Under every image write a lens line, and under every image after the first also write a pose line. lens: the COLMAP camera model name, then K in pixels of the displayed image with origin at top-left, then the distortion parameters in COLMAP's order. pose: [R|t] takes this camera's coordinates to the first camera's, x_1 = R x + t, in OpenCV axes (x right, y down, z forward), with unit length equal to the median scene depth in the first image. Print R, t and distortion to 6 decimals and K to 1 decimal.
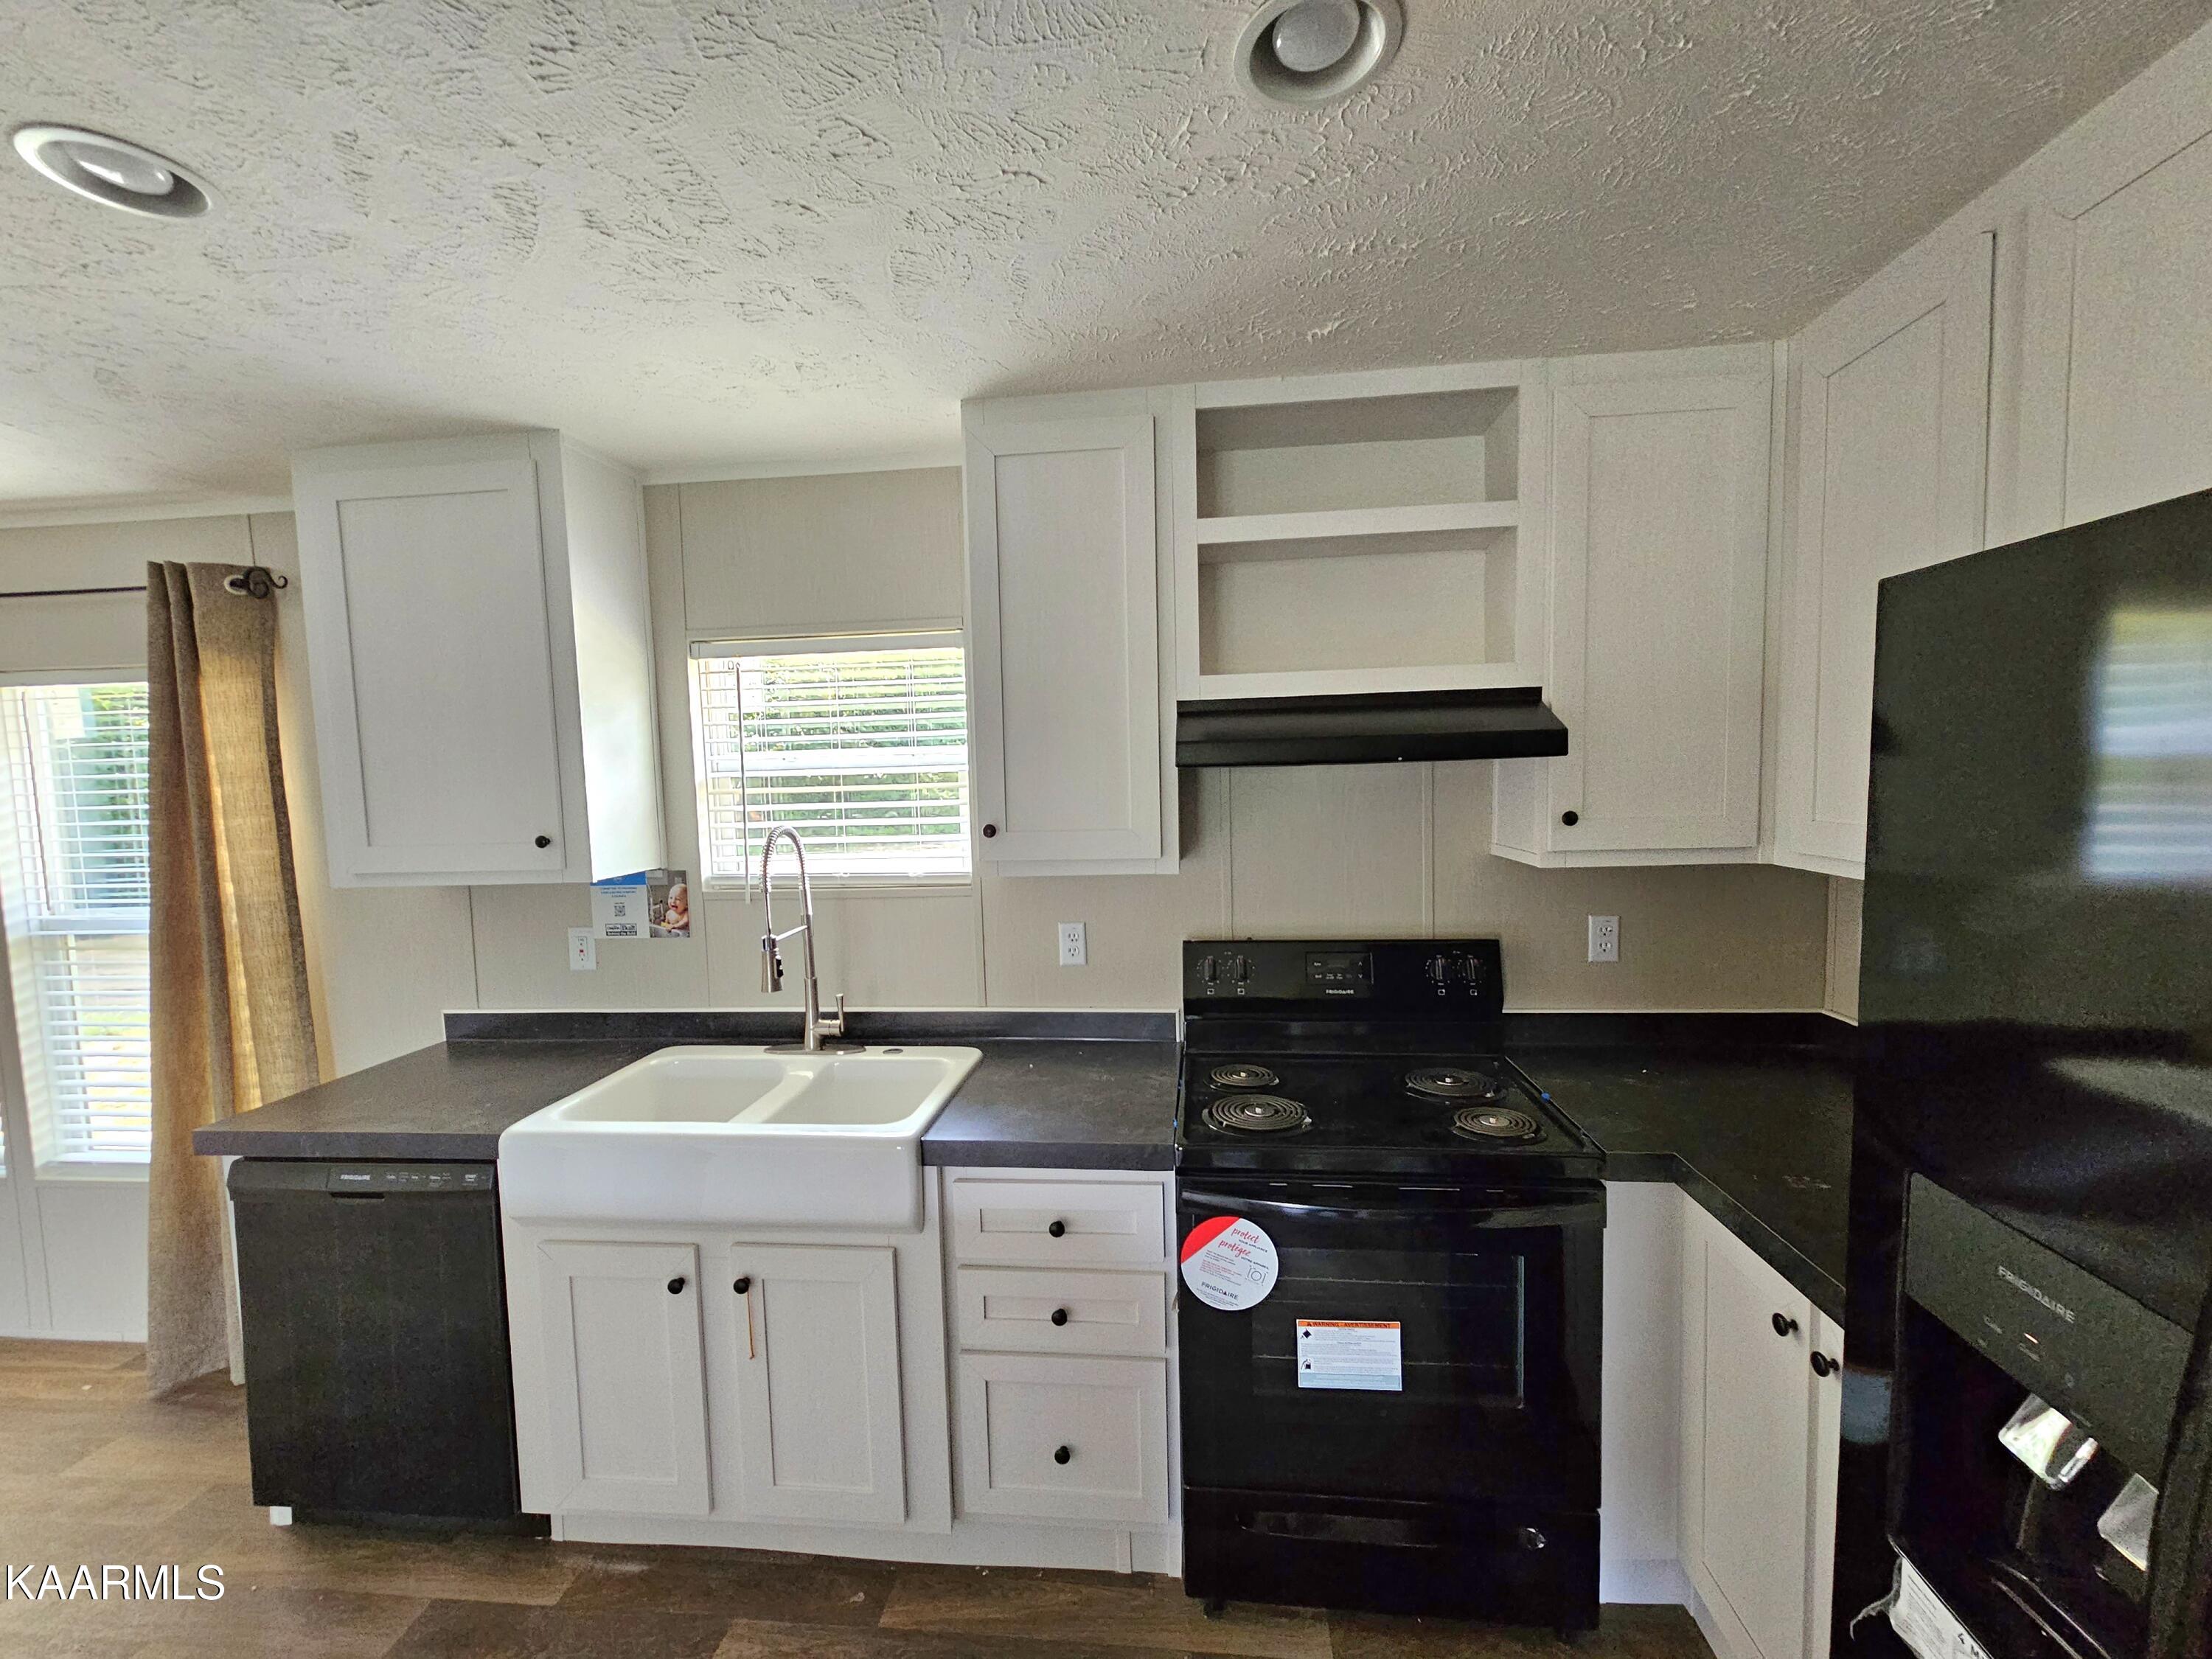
lens RADIAL K [[902.2, 0, 1112.0], [0, 902.2, 836.9], [0, 0, 1]] dist [-0.001465, -0.000108]
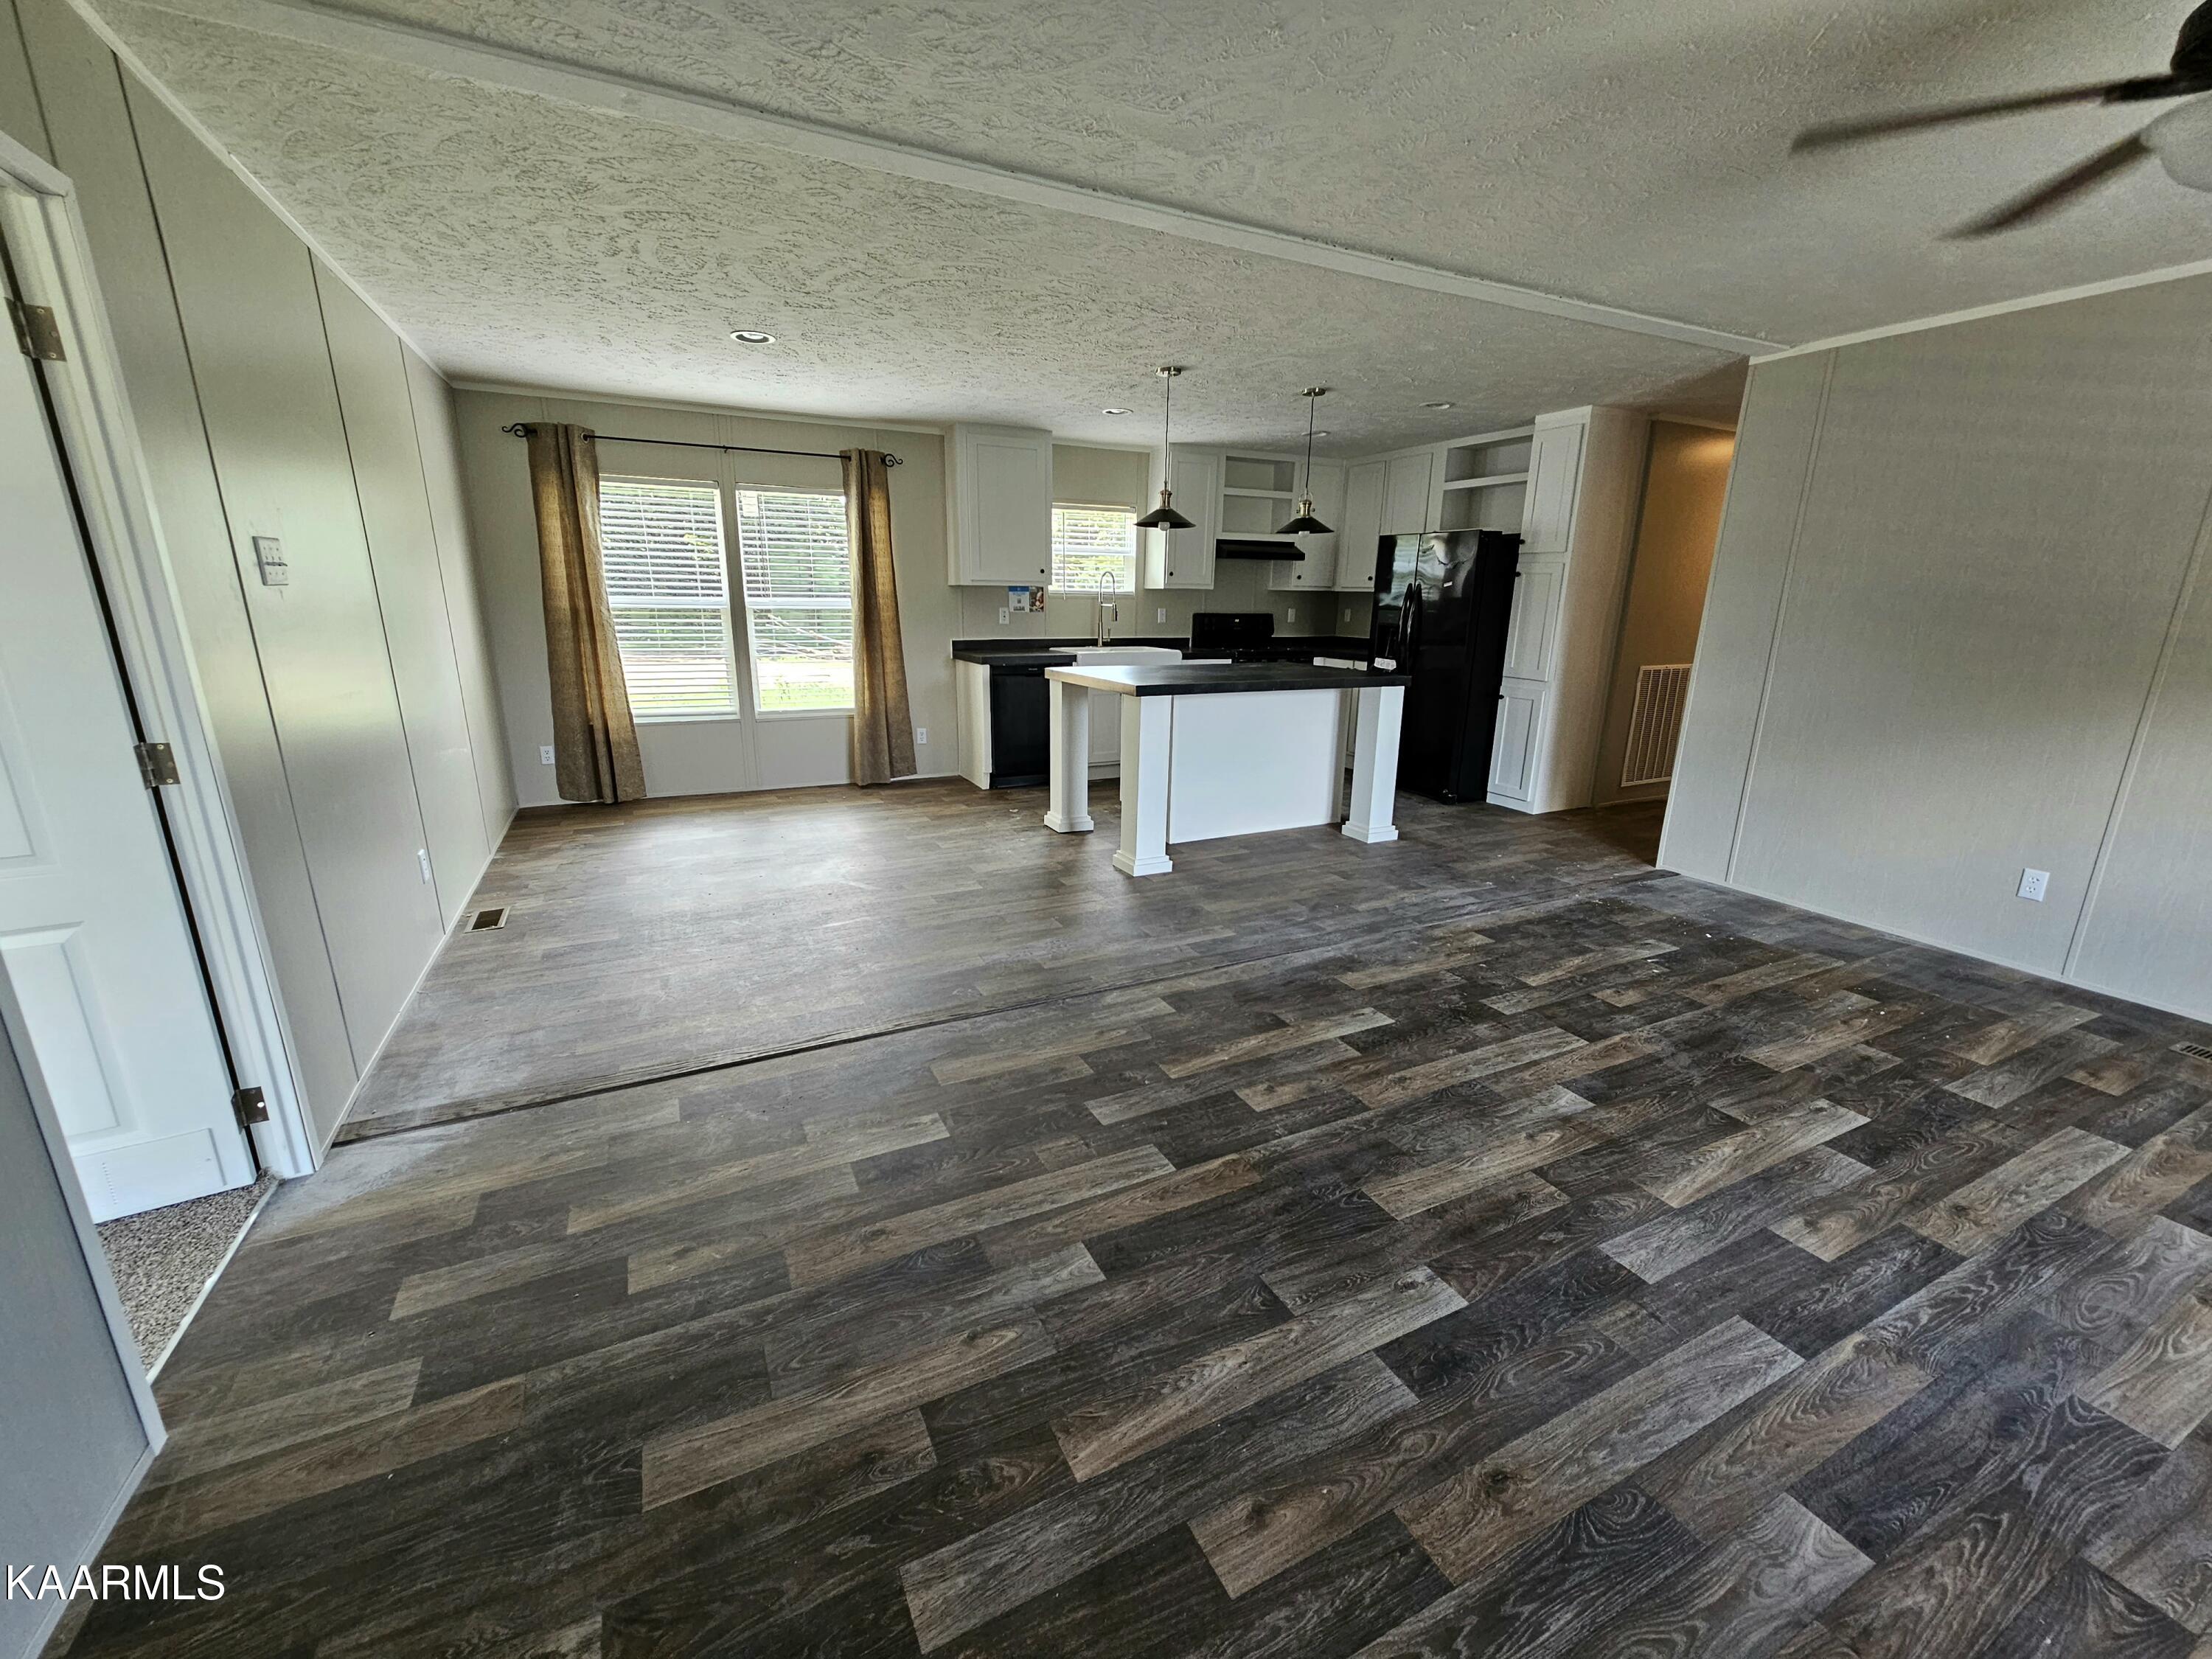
lens RADIAL K [[902.2, 0, 1108.9], [0, 902.2, 836.7], [0, 0, 1]] dist [-0.001465, -0.000108]
pose [[0.842063, -0.102645, 0.529523, -2.033214], [-0.000283, 0.981642, 0.190735, 0.288293], [-0.539380, -0.160761, 0.826575, -1.698028]]
